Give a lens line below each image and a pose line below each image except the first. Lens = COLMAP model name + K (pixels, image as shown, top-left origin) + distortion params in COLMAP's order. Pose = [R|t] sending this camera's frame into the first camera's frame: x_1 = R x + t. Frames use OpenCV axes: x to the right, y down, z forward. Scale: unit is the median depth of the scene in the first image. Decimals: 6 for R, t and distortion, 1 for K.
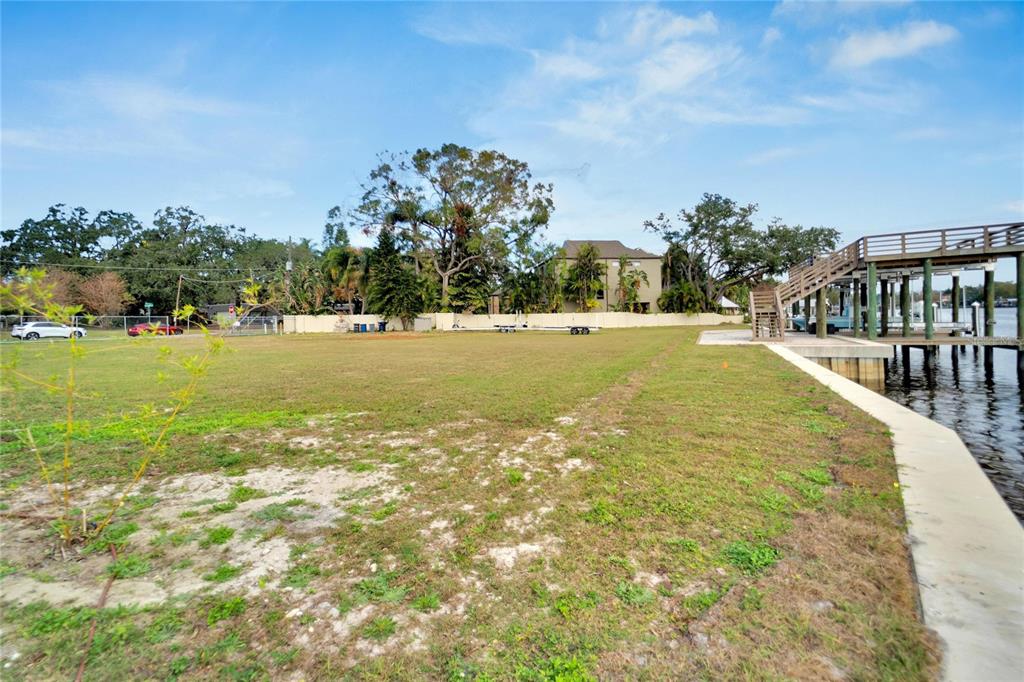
lens RADIAL K [[448.8, 0, 508.1], [0, 448.8, 328.3], [0, 0, 1]] dist [0.003433, -0.000856]
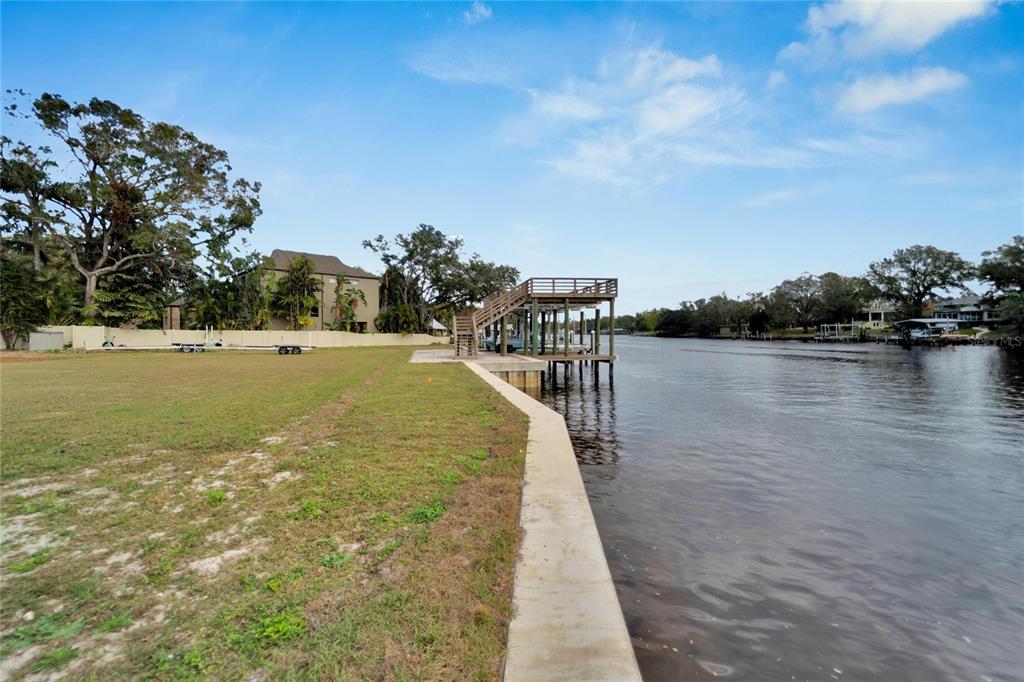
lens RADIAL K [[448.8, 0, 508.1], [0, 448.8, 328.3], [0, 0, 1]] dist [0.003433, -0.000856]
pose [[0.819131, 0.028988, 0.572873, -0.025205], [-0.003979, 0.998985, -0.044861, 0.004038], [-0.573592, 0.034467, 0.818415, -0.127963]]
